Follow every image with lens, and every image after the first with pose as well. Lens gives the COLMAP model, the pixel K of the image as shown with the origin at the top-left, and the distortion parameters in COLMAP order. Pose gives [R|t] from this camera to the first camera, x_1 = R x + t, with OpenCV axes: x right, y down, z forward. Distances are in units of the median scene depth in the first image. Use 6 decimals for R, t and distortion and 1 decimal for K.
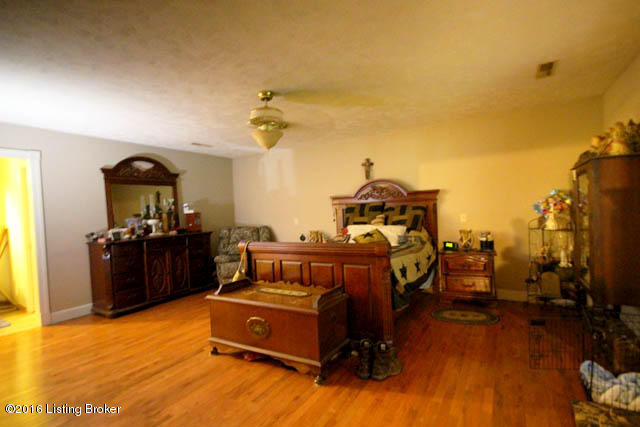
lens RADIAL K [[318.5, 0, 322.9], [0, 318.5, 214.7], [0, 0, 1]] dist [0.007718, -0.006076]
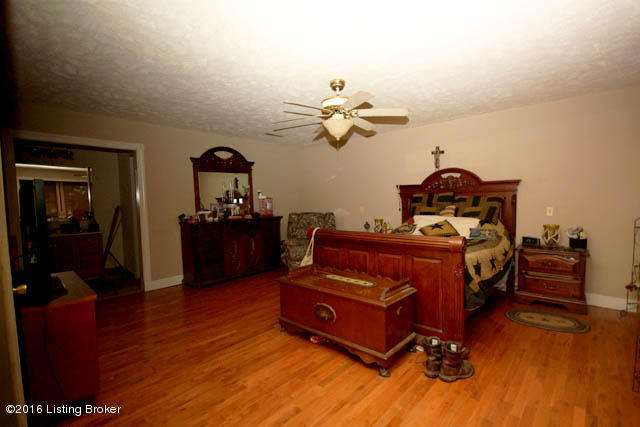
lens RADIAL K [[303.5, 0, 320.1], [0, 303.5, 214.1], [0, 0, 1]] dist [-0.003218, -0.003151]
pose [[0.978422, 0.034248, -0.203758, -0.021699], [-0.025129, 0.998571, 0.047175, -0.009781], [0.205082, -0.041036, 0.977884, 0.041173]]
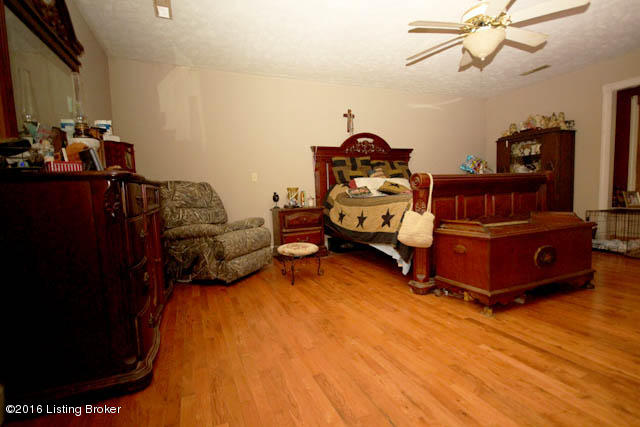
lens RADIAL K [[318.5, 0, 318.0], [0, 318.5, 214.7], [0, 0, 1]] dist [0.007718, -0.006076]
pose [[0.592965, -0.035354, 0.804452, -1.007944], [0.023908, 0.999368, 0.026297, 0.157532], [-0.804874, 0.003640, 0.593435, 0.769790]]
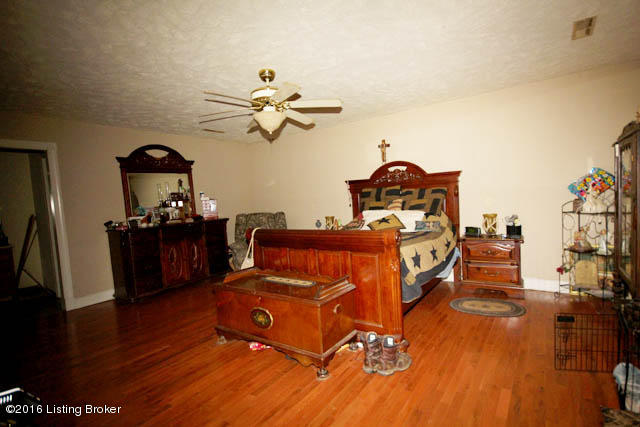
lens RADIAL K [[318.5, 0, 323.5], [0, 318.5, 215.6], [0, 0, 1]] dist [0.007718, -0.006076]
pose [[0.996279, -0.010559, -0.085532, 0.058665], [0.014942, 0.998599, 0.050764, -0.002890], [0.084877, -0.051853, 0.995041, 0.052203]]
